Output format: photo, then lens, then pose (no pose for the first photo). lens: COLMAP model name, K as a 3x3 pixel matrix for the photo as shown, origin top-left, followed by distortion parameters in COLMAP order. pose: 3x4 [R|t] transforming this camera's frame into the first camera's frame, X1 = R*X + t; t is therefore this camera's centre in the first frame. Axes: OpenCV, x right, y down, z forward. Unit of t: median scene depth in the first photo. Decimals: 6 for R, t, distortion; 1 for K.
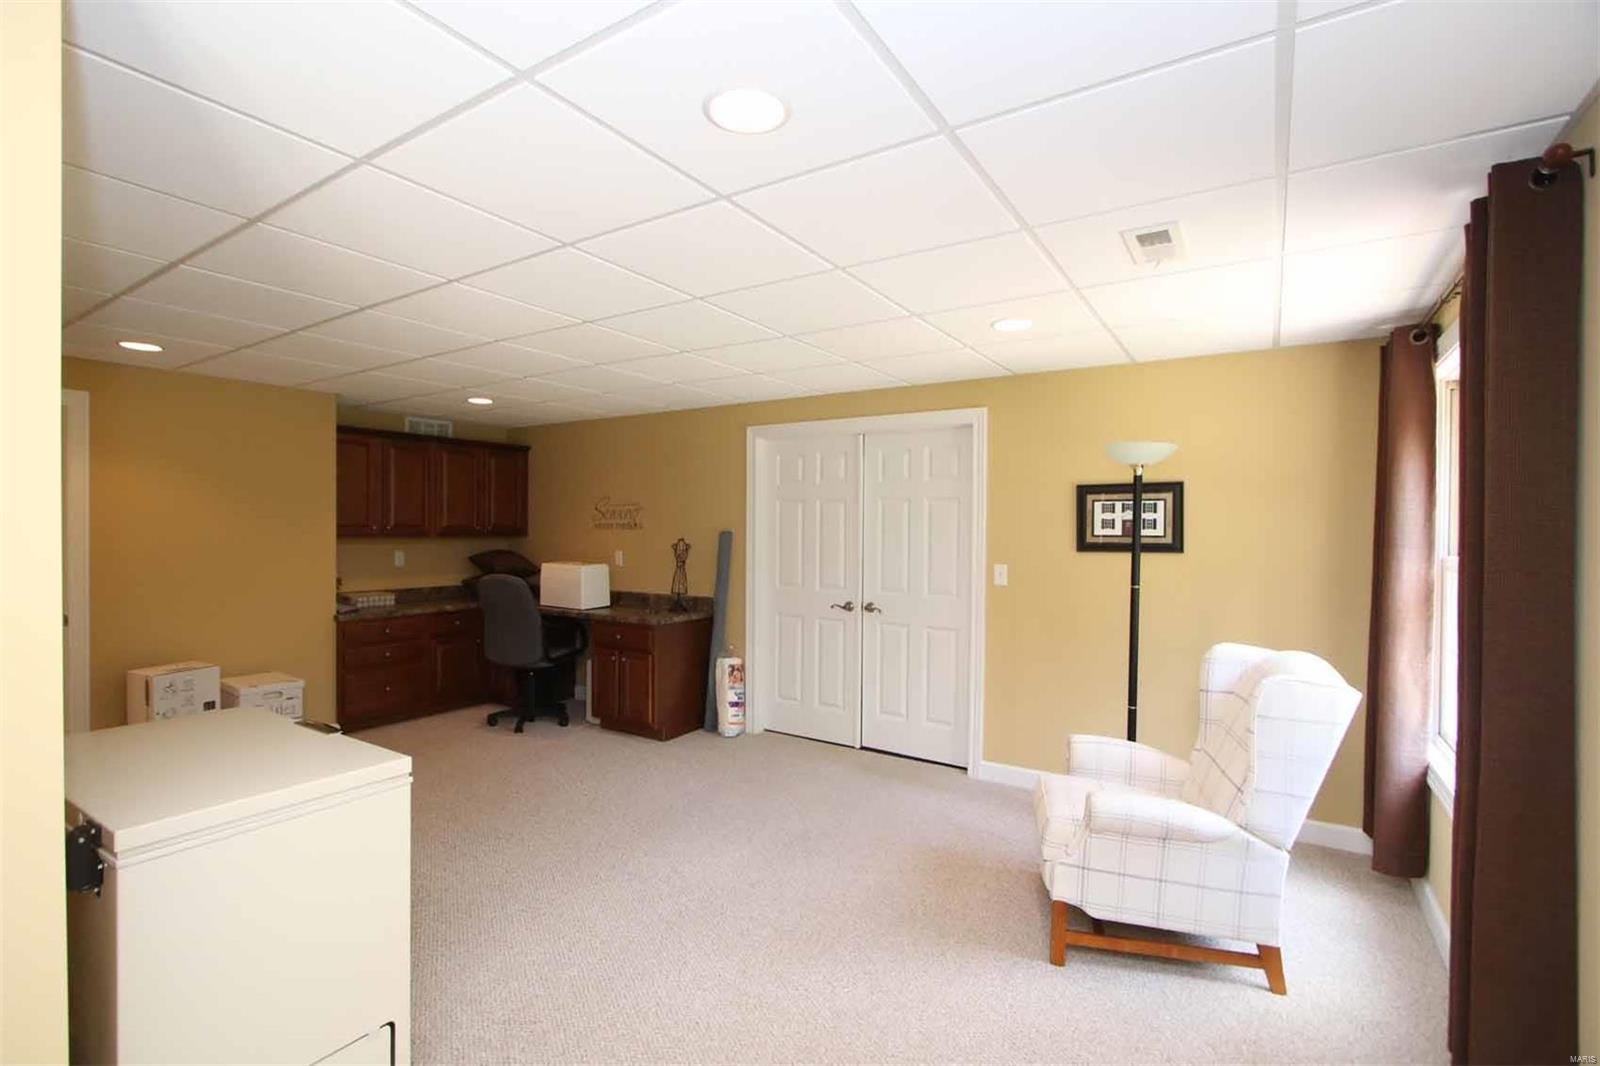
lens RADIAL K [[735.5, 0, 797.0], [0, 735.5, 529.3], [0, 0, 1]] dist [-0.001218, 0.000078]
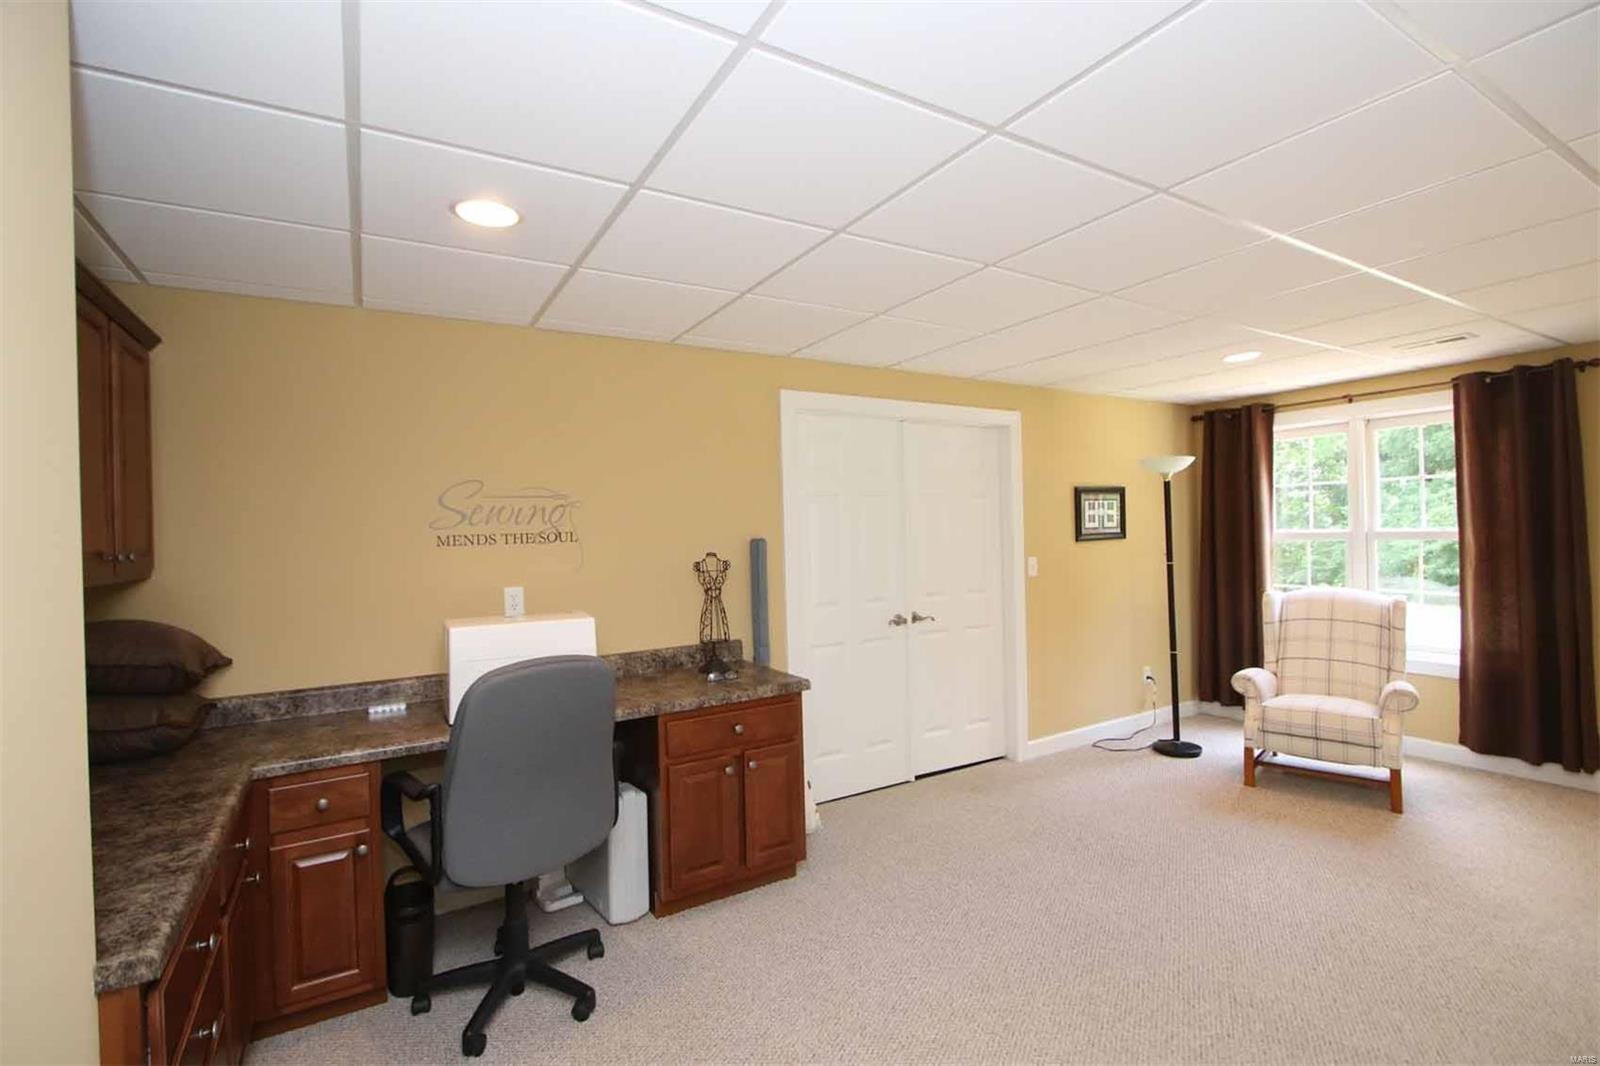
lens RADIAL K [[735.5, 0, 806.8], [0, 735.5, 536.7], [0, 0, 1]] dist [-0.001218, 0.000078]
pose [[0.427495, -0.024790, 0.903678, -0.838171], [0.032938, 0.999387, 0.011834, -0.006560], [-0.903417, 0.024706, 0.428050, 0.815834]]
